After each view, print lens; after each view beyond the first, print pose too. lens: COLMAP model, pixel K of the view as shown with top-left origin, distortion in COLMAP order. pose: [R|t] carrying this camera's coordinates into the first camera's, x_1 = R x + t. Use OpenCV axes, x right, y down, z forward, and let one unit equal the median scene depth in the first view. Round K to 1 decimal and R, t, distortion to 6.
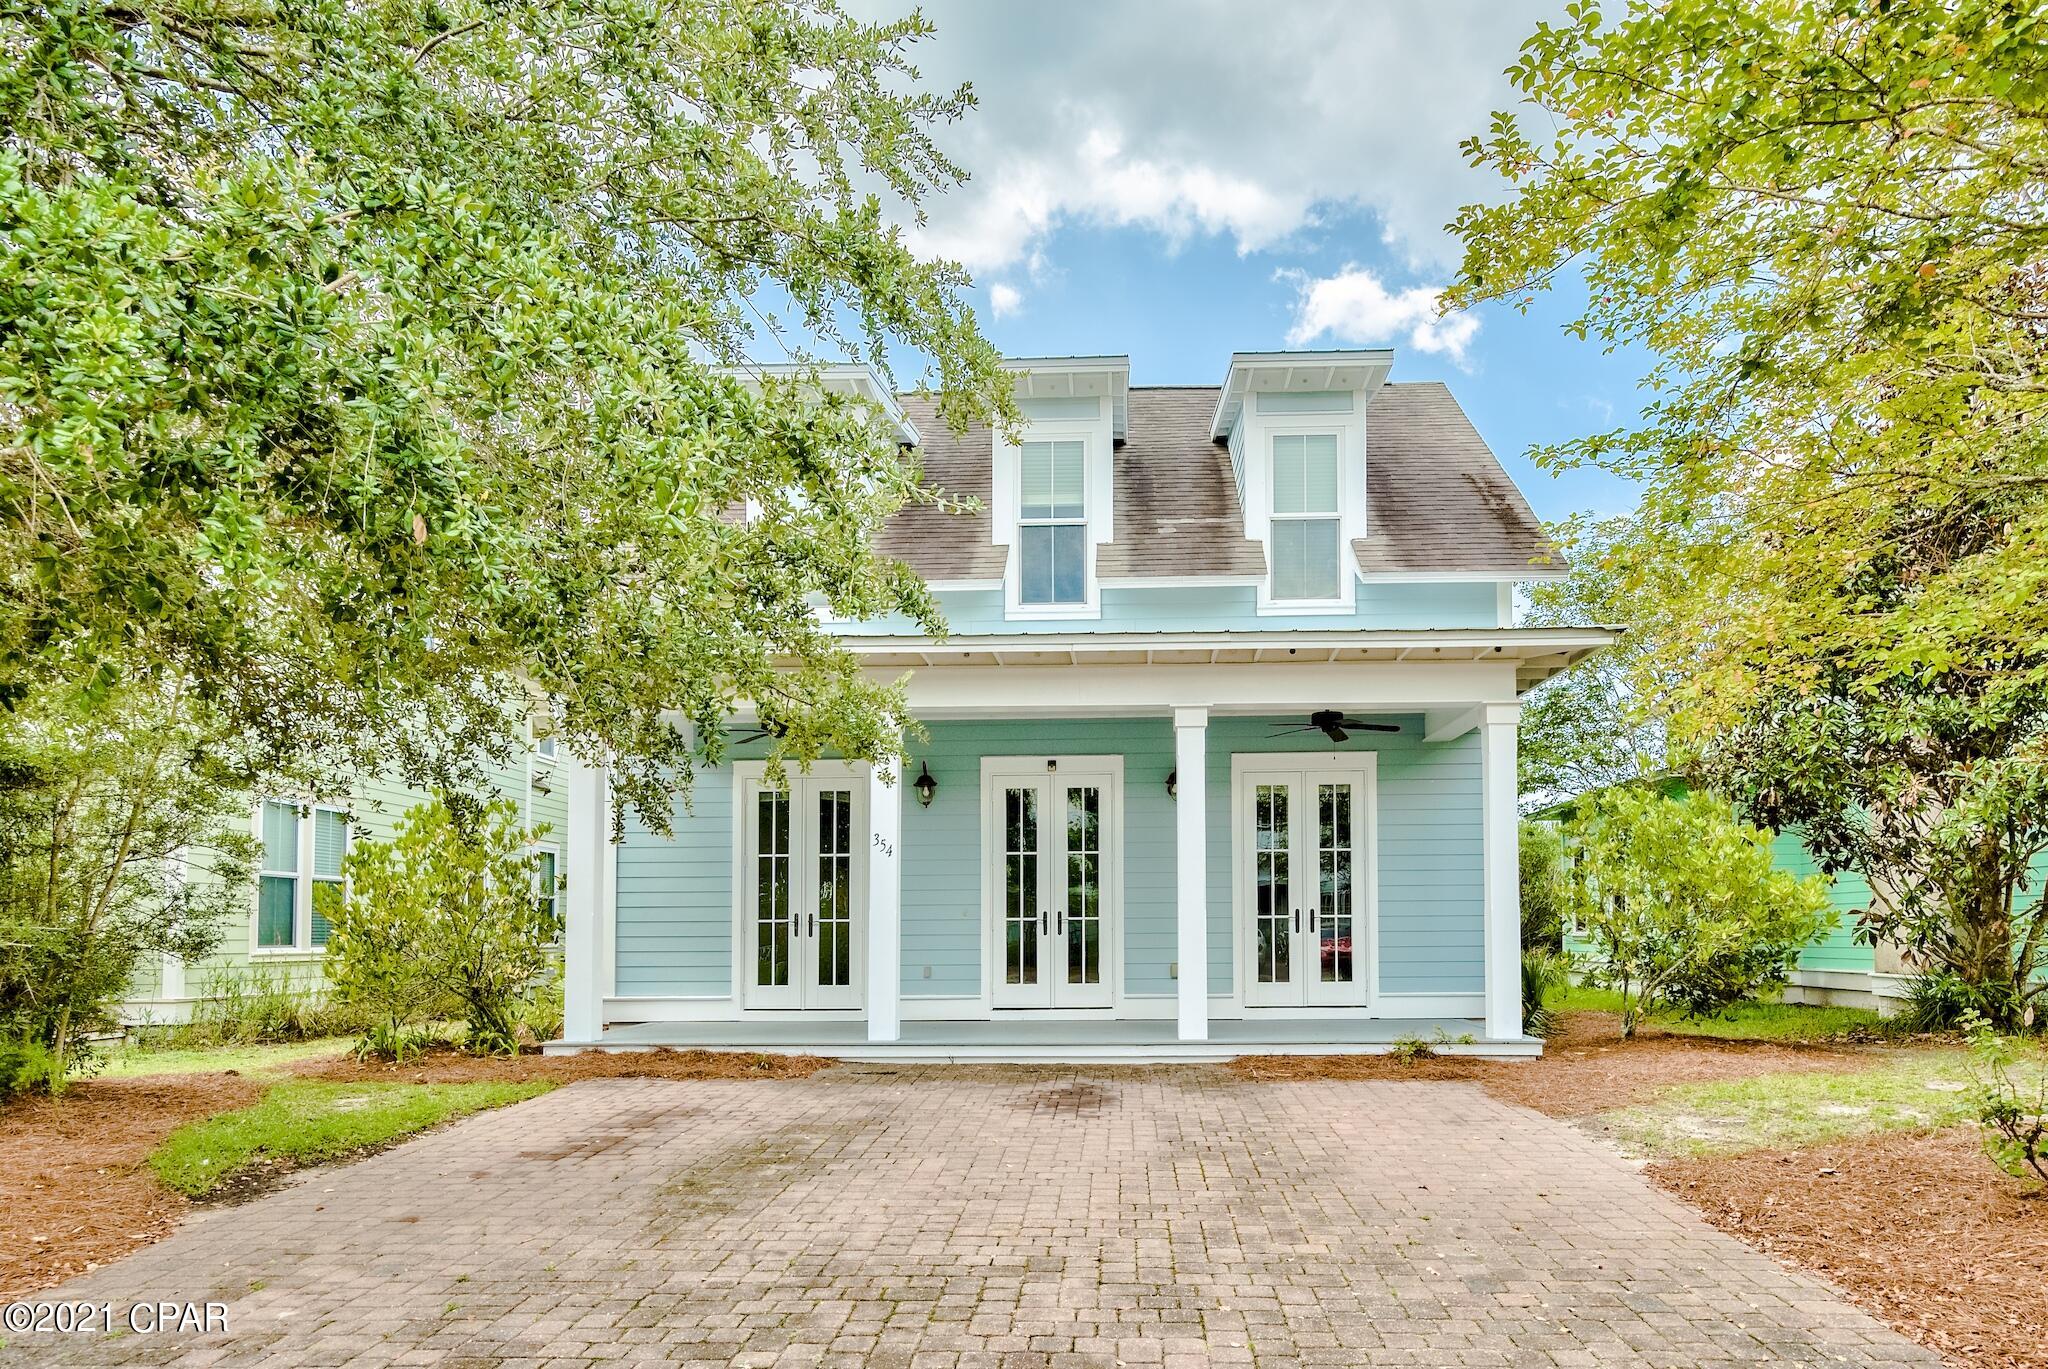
lens RADIAL K [[1377.8, 0, 1023.1], [0, 1377.8, 791.7], [0, 0, 1]] dist [0.004452, -0.000099]
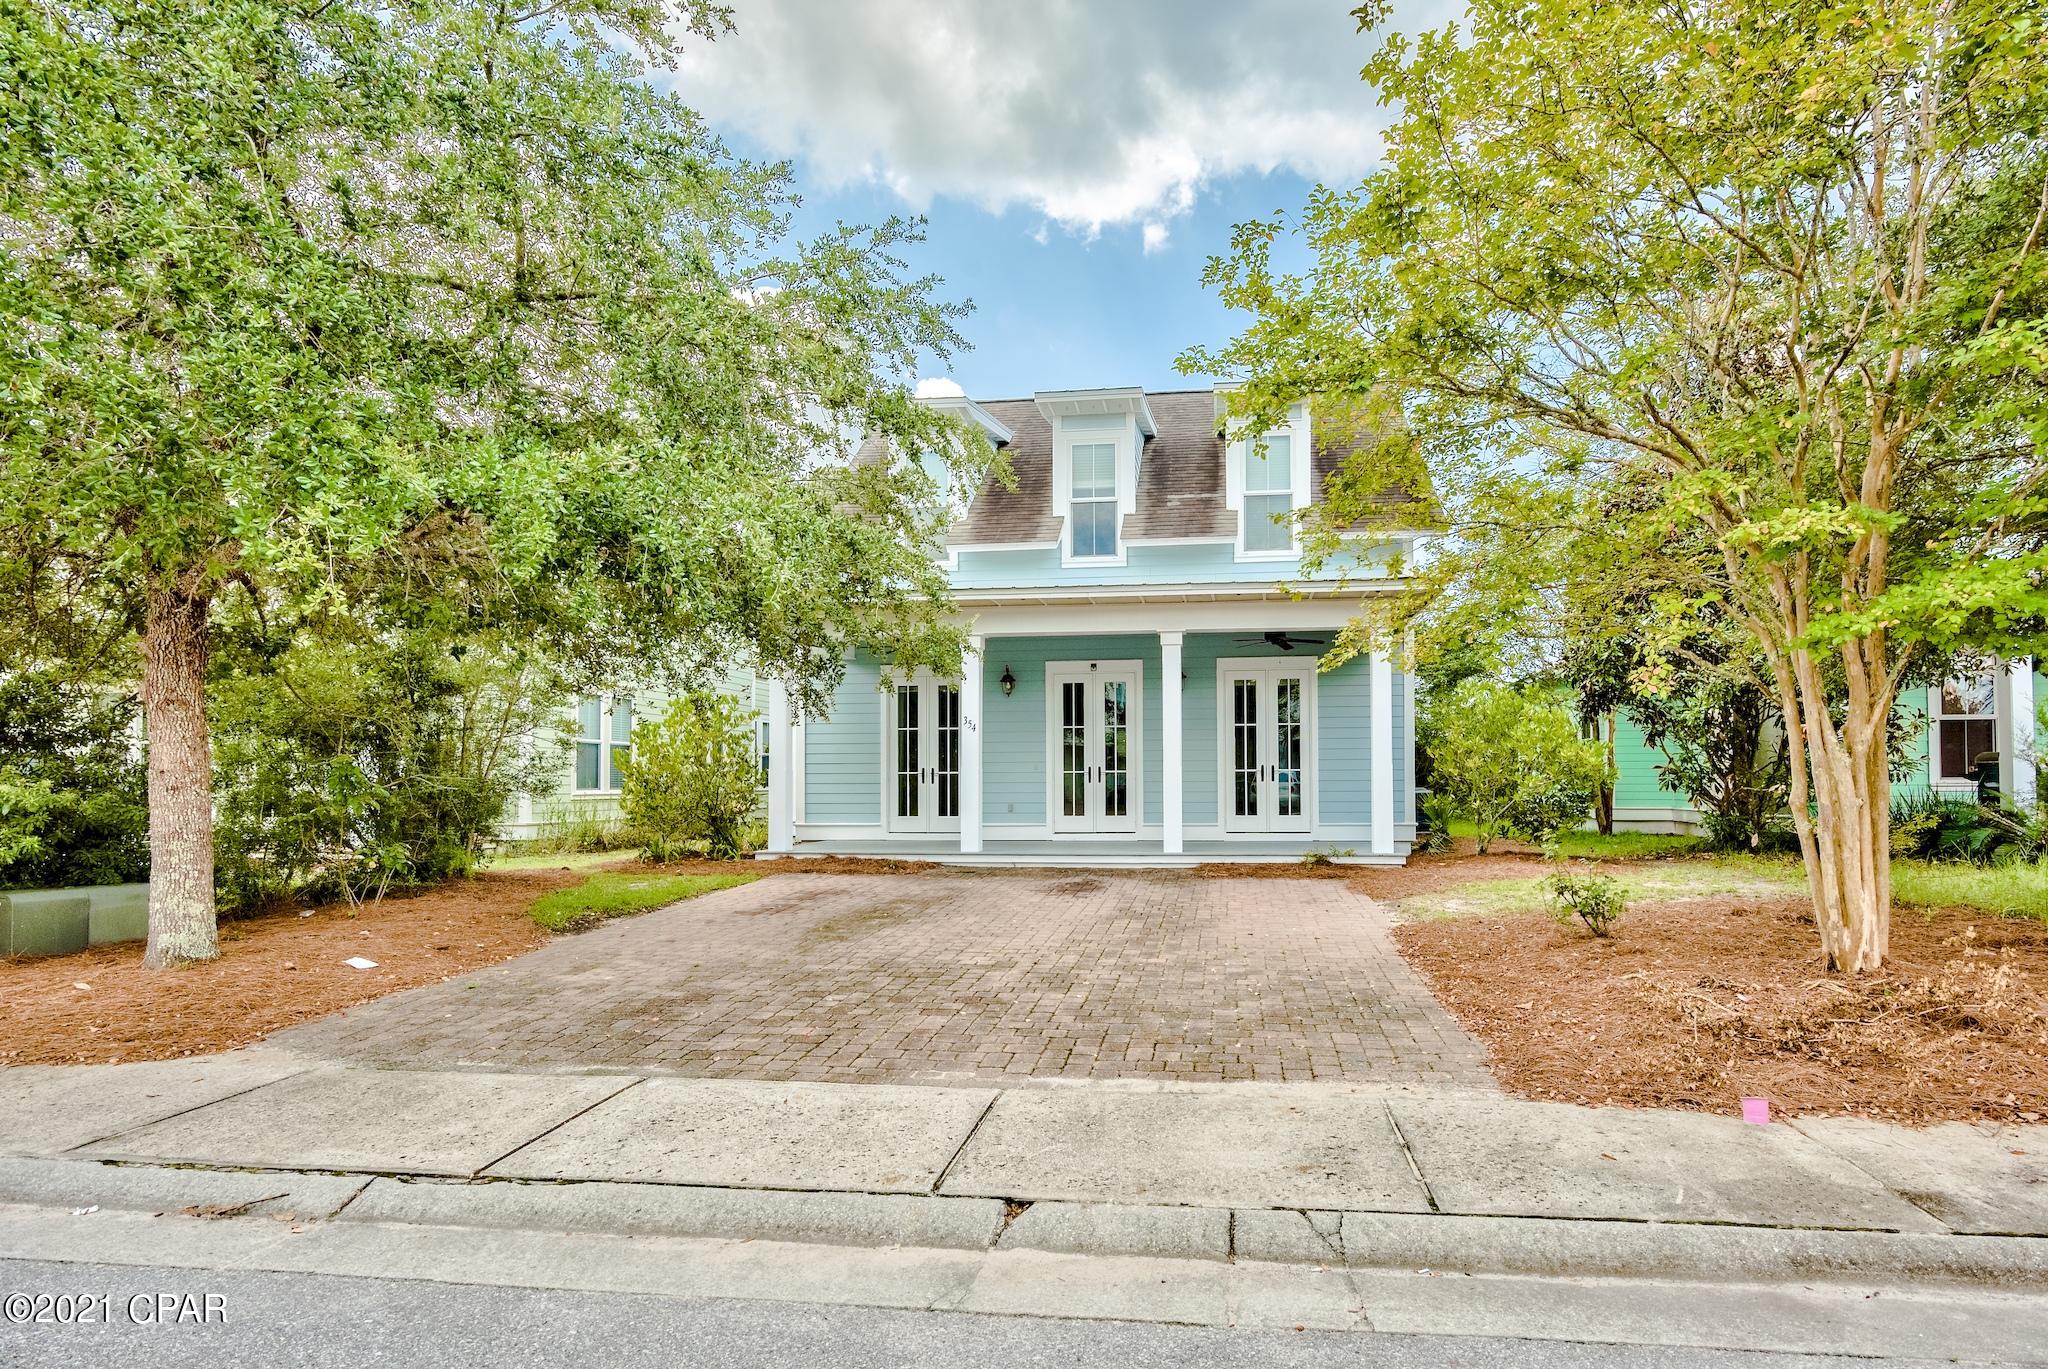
lens RADIAL K [[1038.9, 0, 1024.0], [0, 1038.9, 684.5], [0, 0, 1]] dist [-0.001989, 0.000226]
pose [[0.995575, -0.007295, -0.093687, 0.058685], [0.008257, 0.999917, 0.009890, -0.014067], [0.093607, -0.010620, 0.995553, -0.123400]]
